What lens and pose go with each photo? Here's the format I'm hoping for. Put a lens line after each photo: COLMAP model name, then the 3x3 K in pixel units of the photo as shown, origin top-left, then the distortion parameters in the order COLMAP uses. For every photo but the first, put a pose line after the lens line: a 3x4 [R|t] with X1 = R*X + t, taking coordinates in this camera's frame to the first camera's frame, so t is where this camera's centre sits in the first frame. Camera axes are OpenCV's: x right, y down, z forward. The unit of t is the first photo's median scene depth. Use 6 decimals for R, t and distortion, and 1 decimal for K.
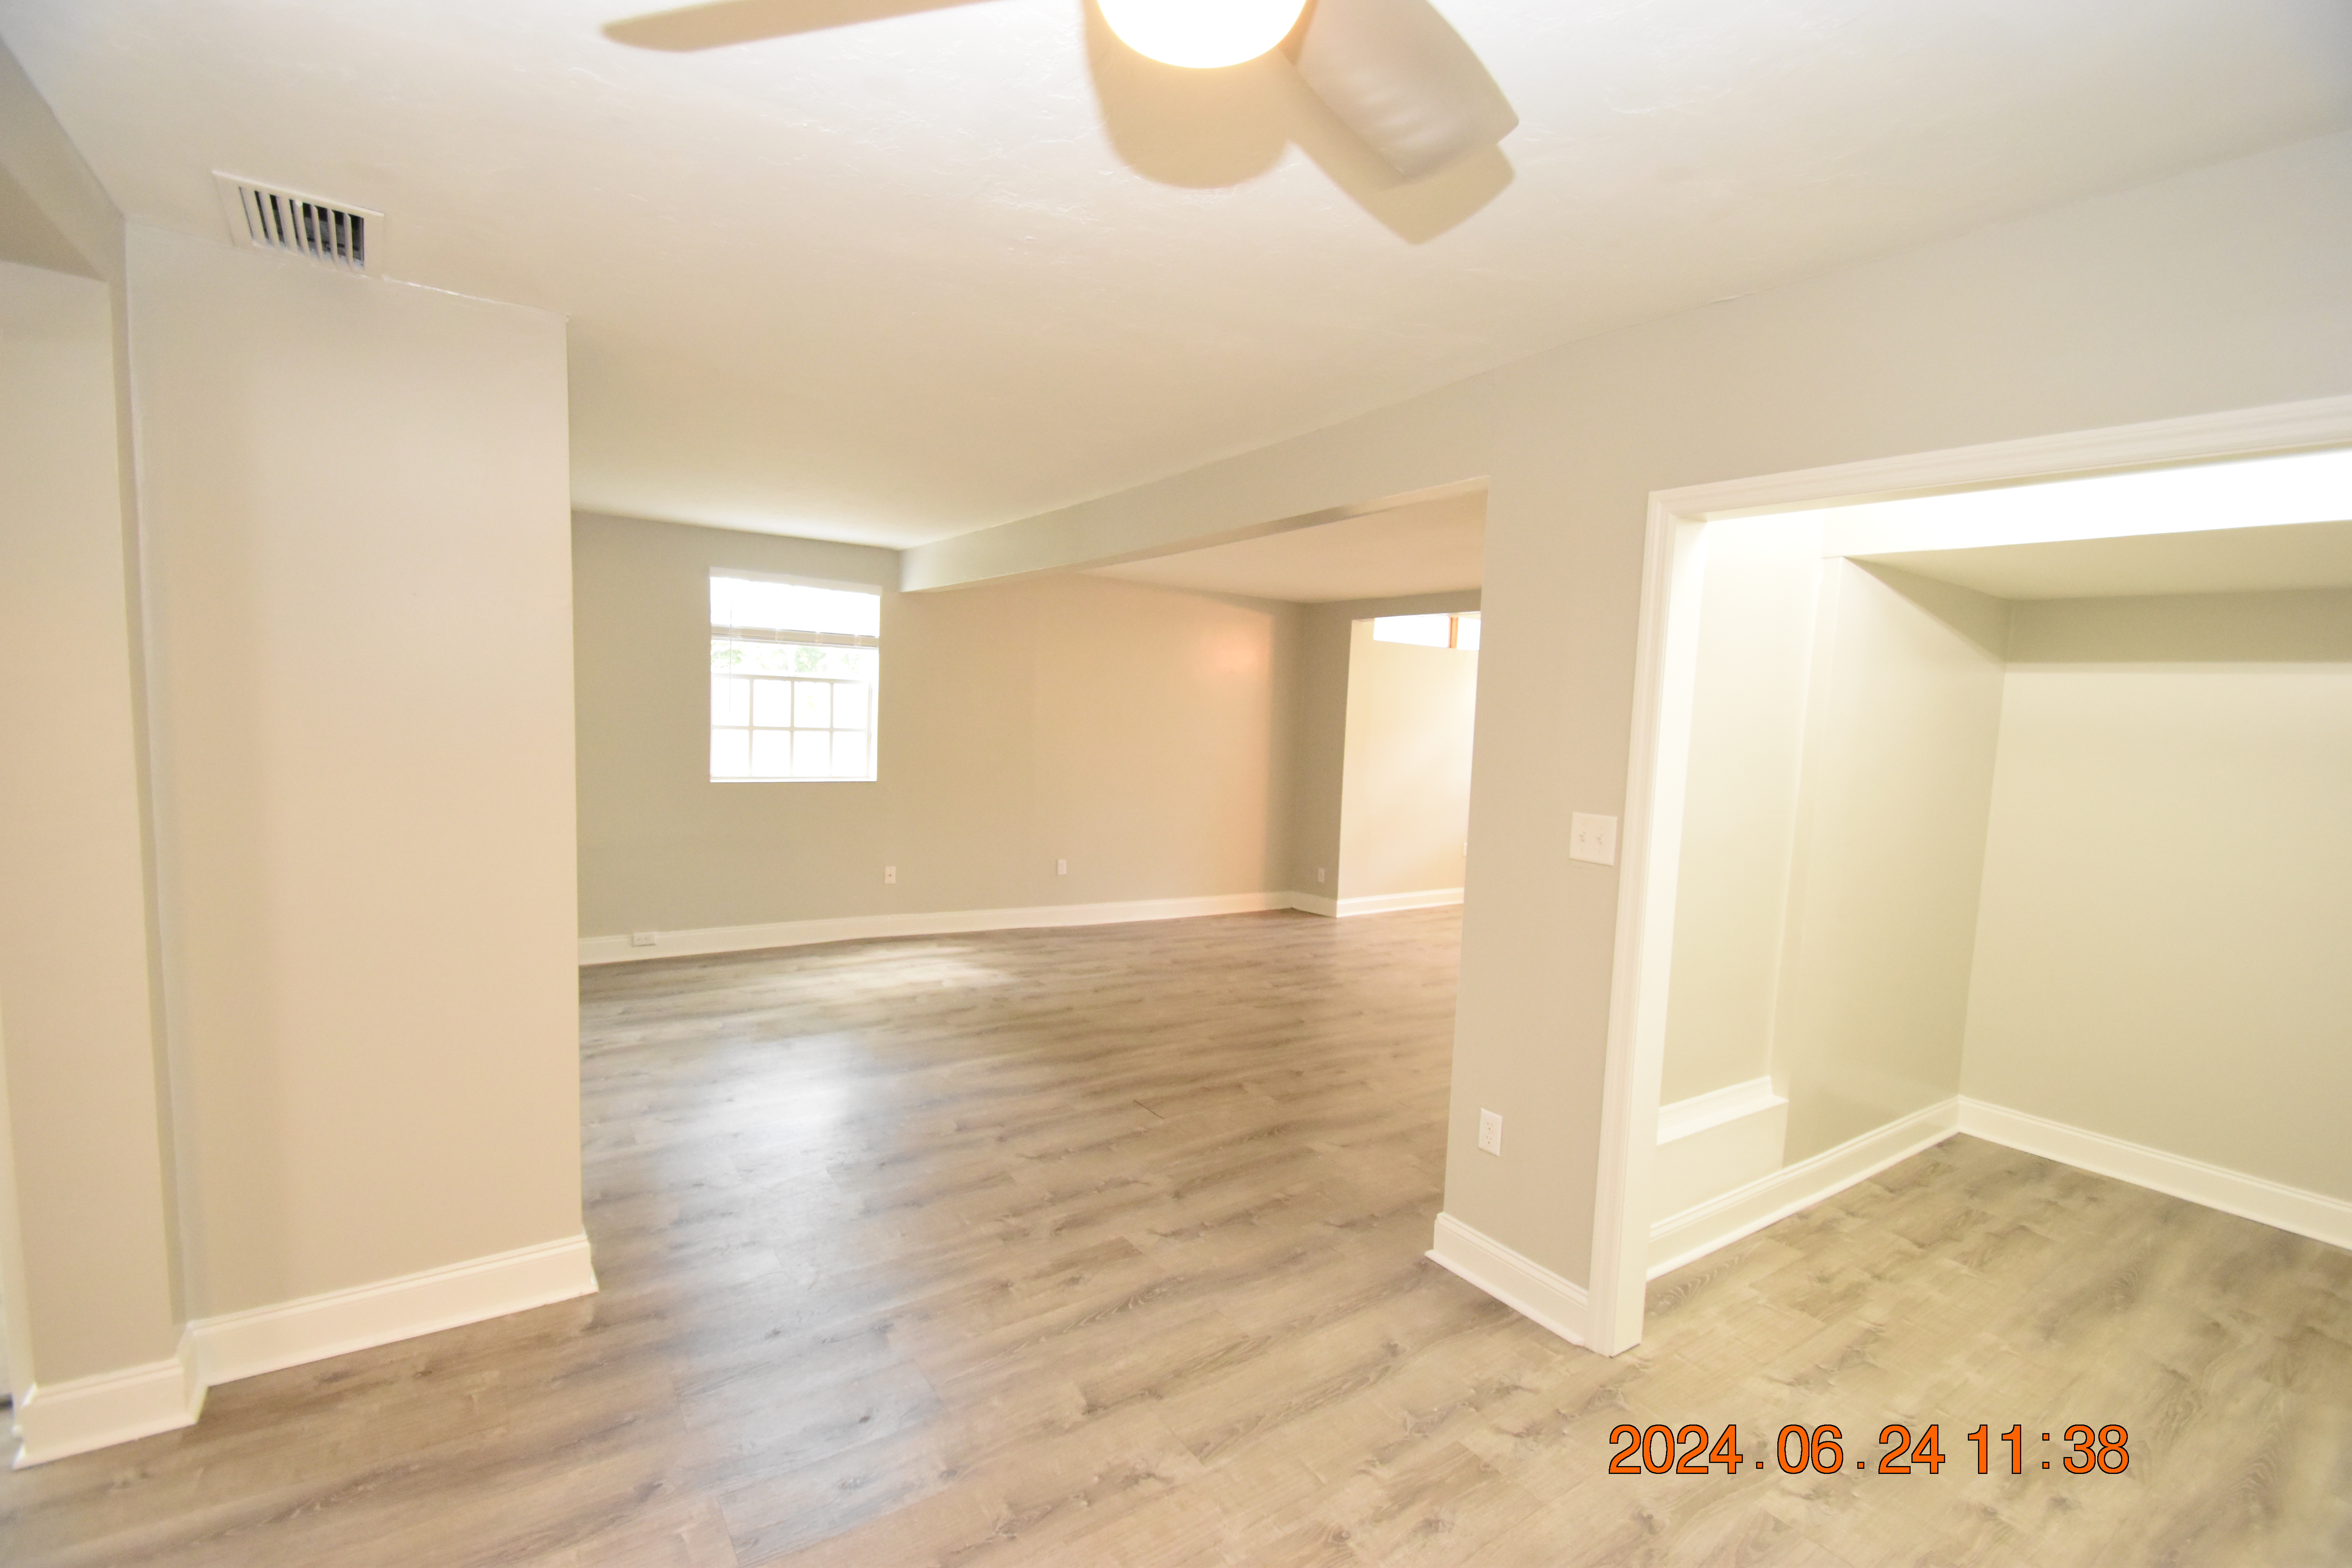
lens RADIAL K [[1028.7, 0, 1170.9], [0, 1028.7, 790.4], [0, 0, 1]] dist [0.016392, -0.017007]
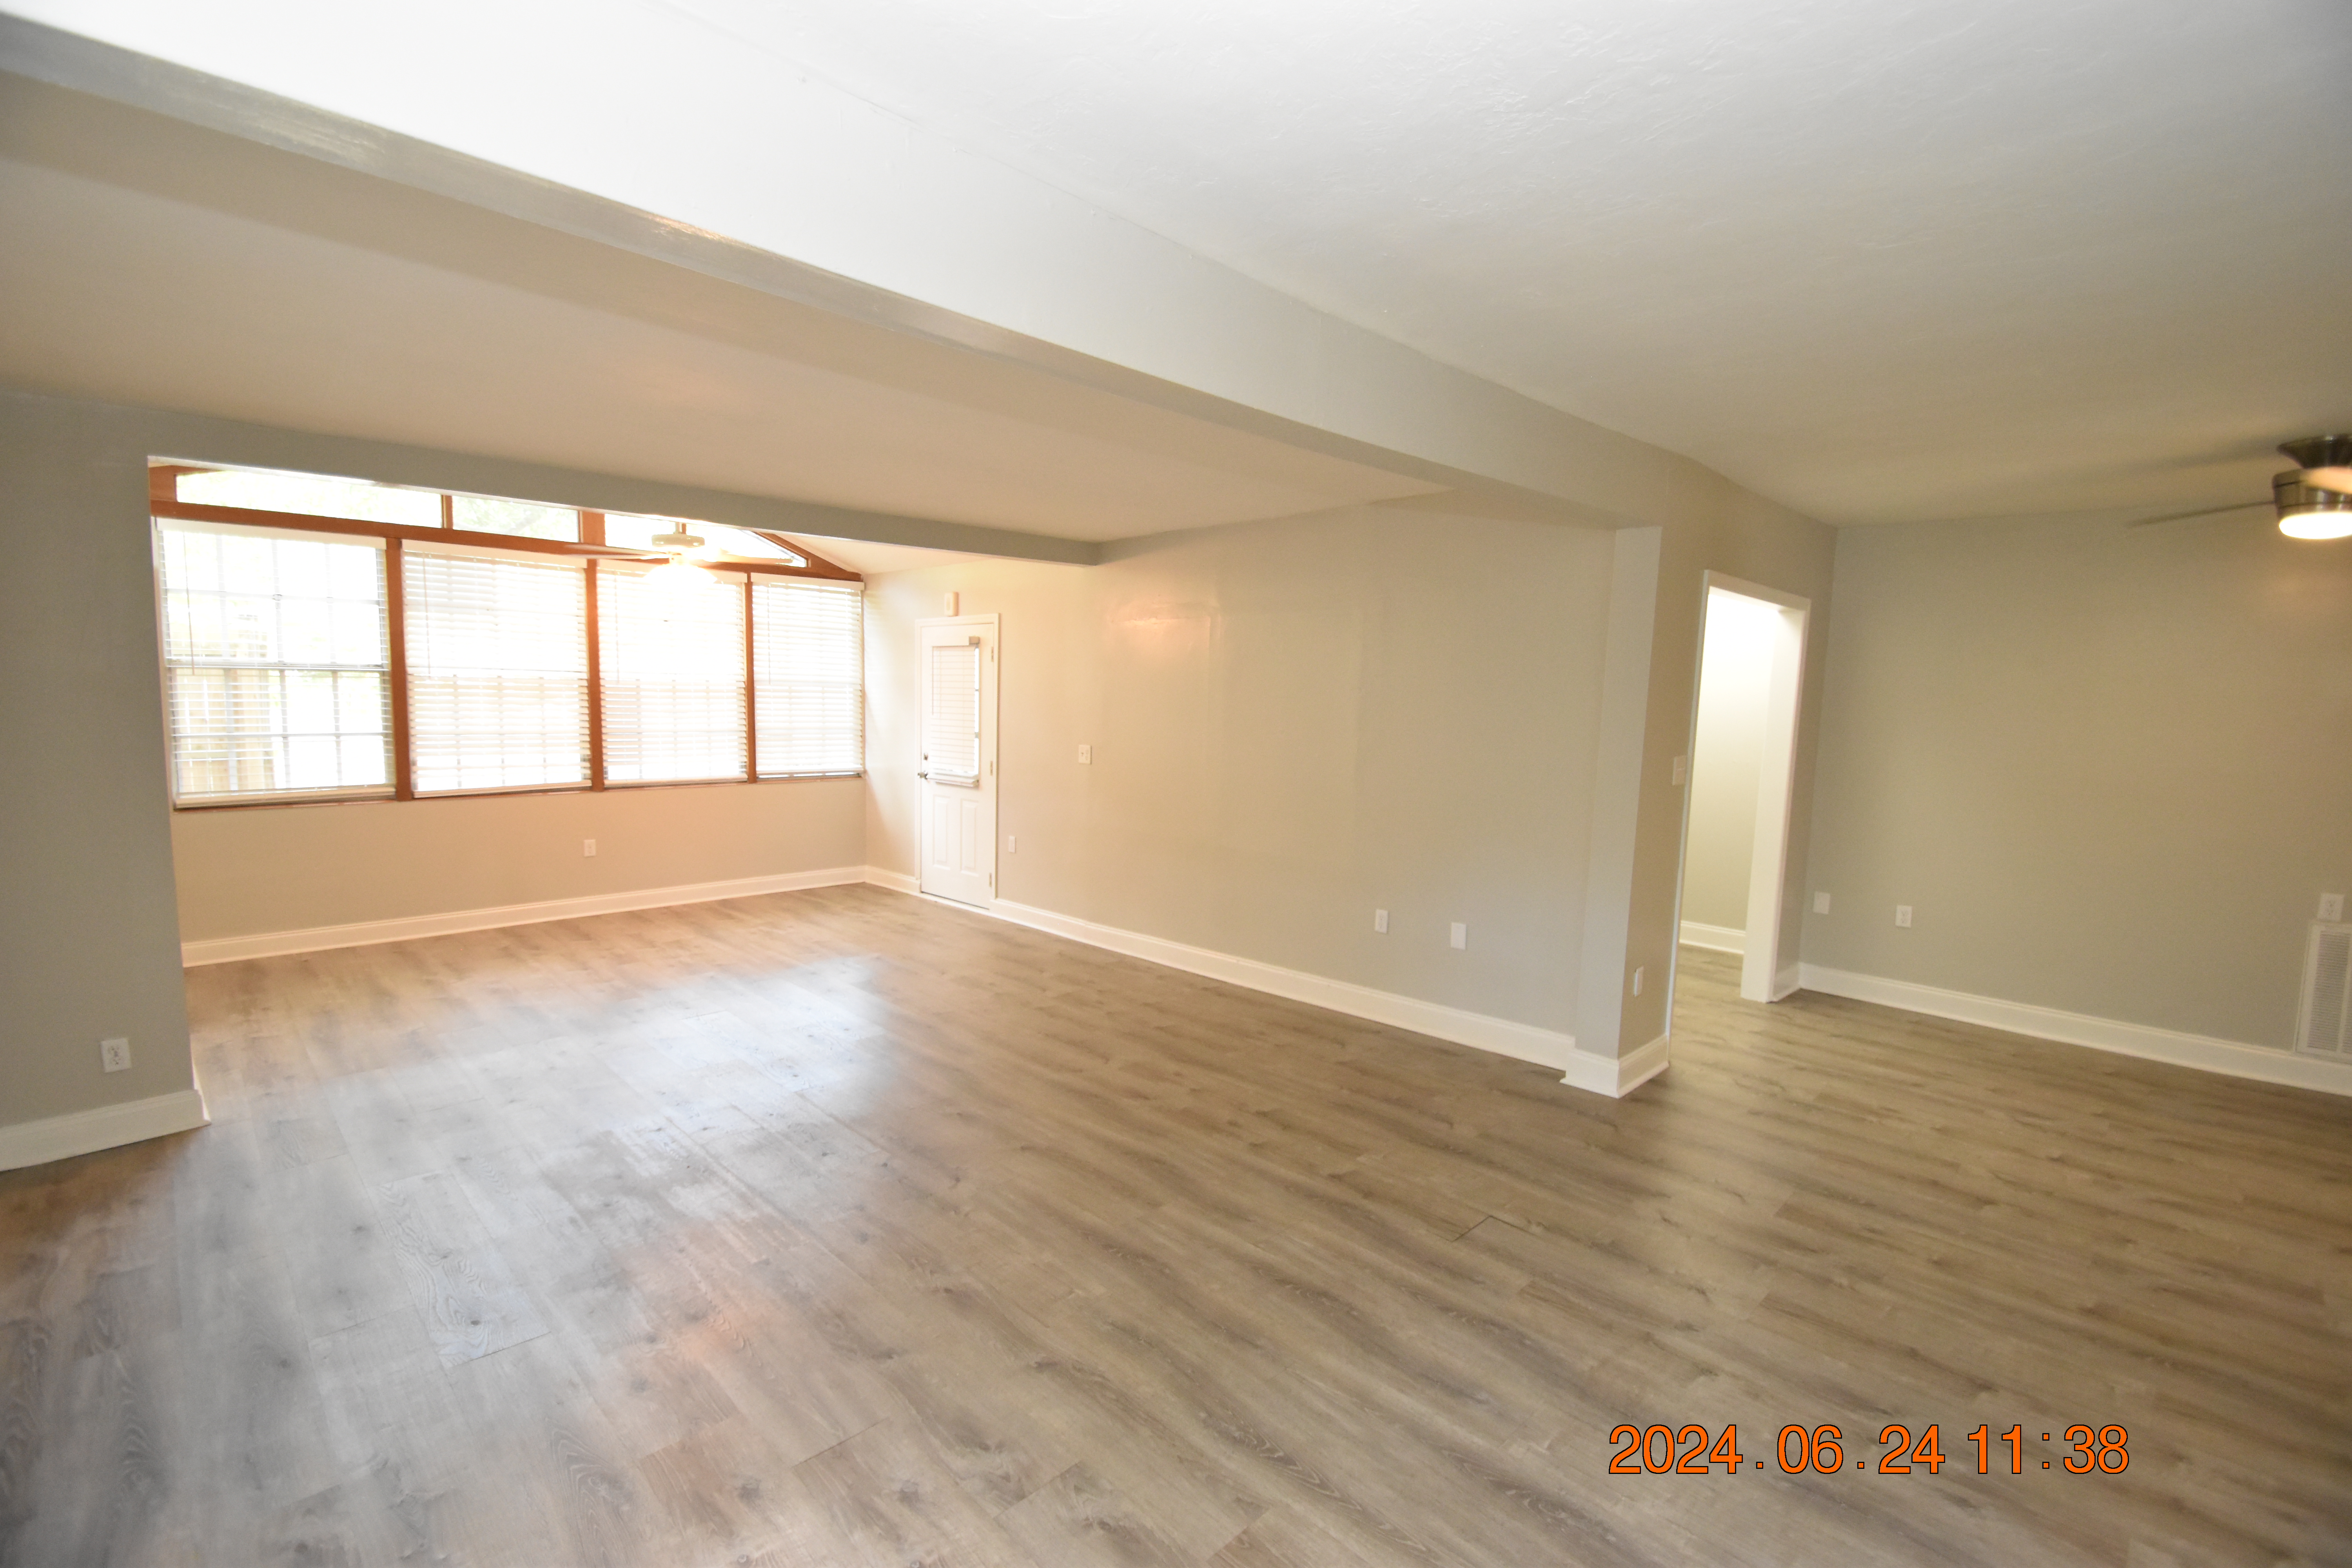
lens RADIAL K [[1028.7, 0, 1168.9], [0, 1028.7, 794.6], [0, 0, 1]] dist [0.016392, -0.017007]
pose [[-0.176443, -0.145208, 0.973541, -0.467050], [0.052254, 0.986282, 0.156579, -0.095603], [-0.982923, 0.078499, -0.166435, 0.909970]]
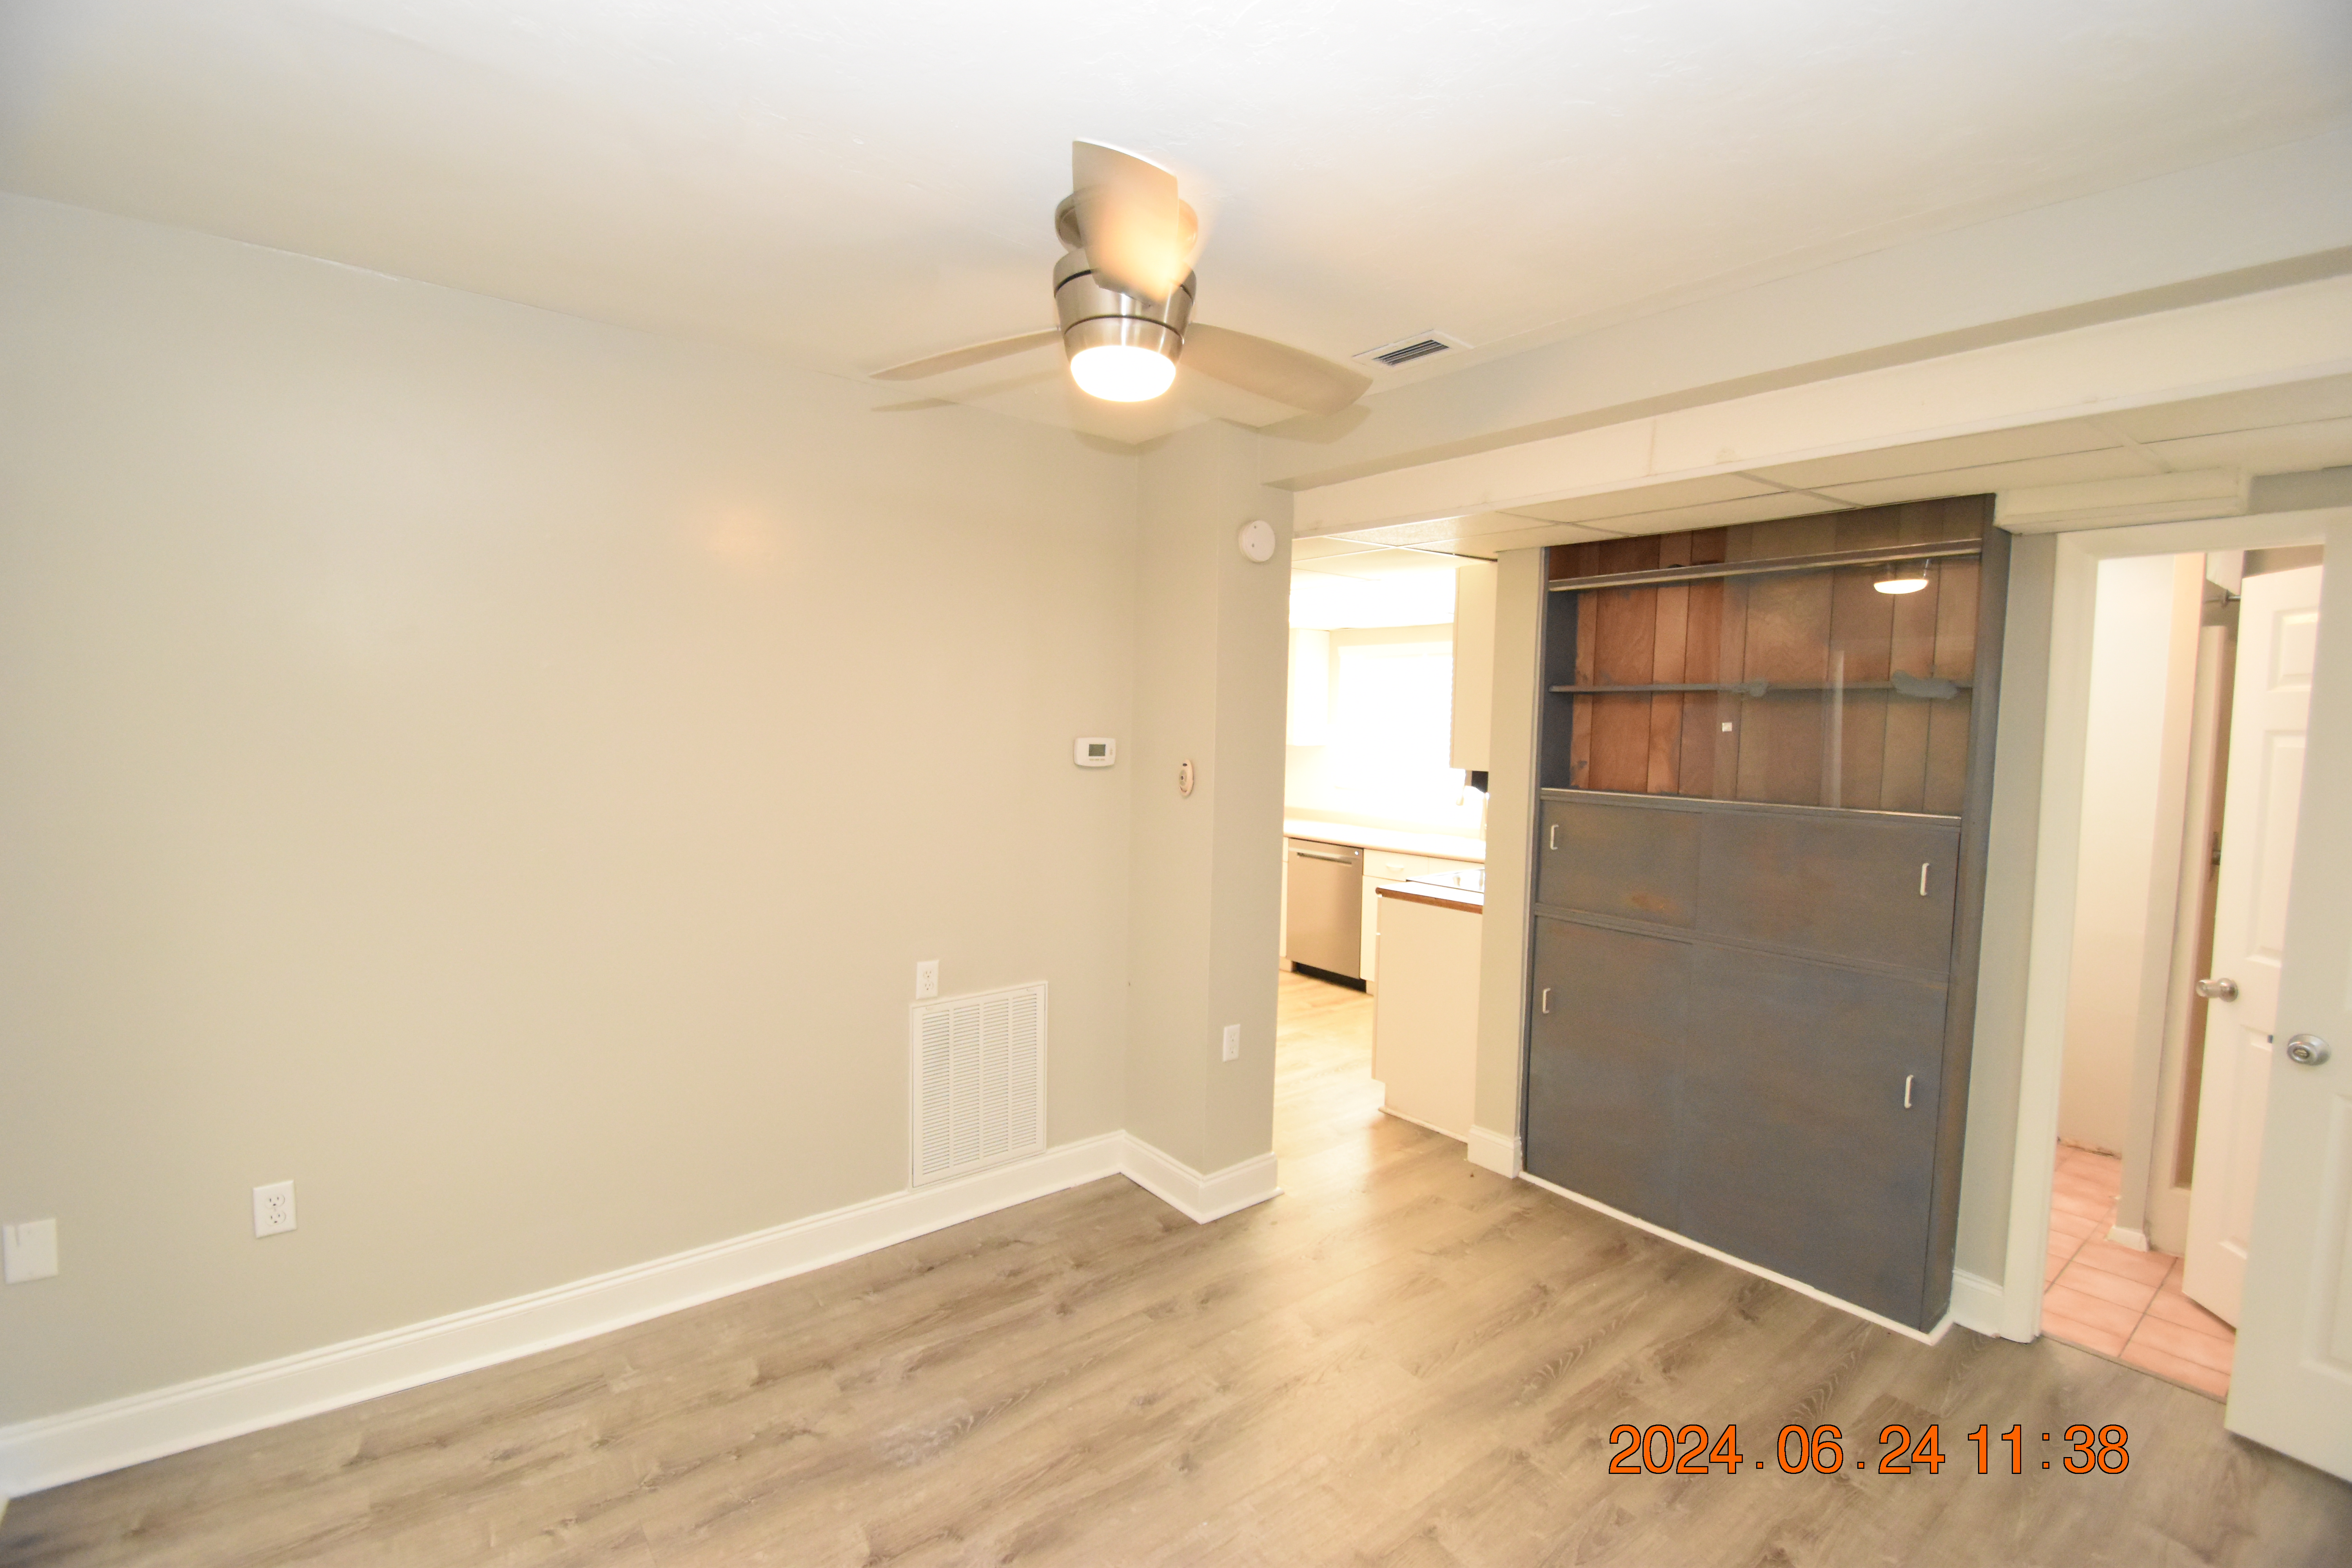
lens RADIAL K [[1028.7, 0, 1172.8], [0, 1028.7, 792.1], [0, 0, 1]] dist [0.016392, -0.017007]
pose [[-0.995156, -0.057640, -0.079632, 0.007878], [-0.069142, 0.986234, 0.150203, -0.042397], [0.069879, 0.154982, -0.985443, 0.495194]]
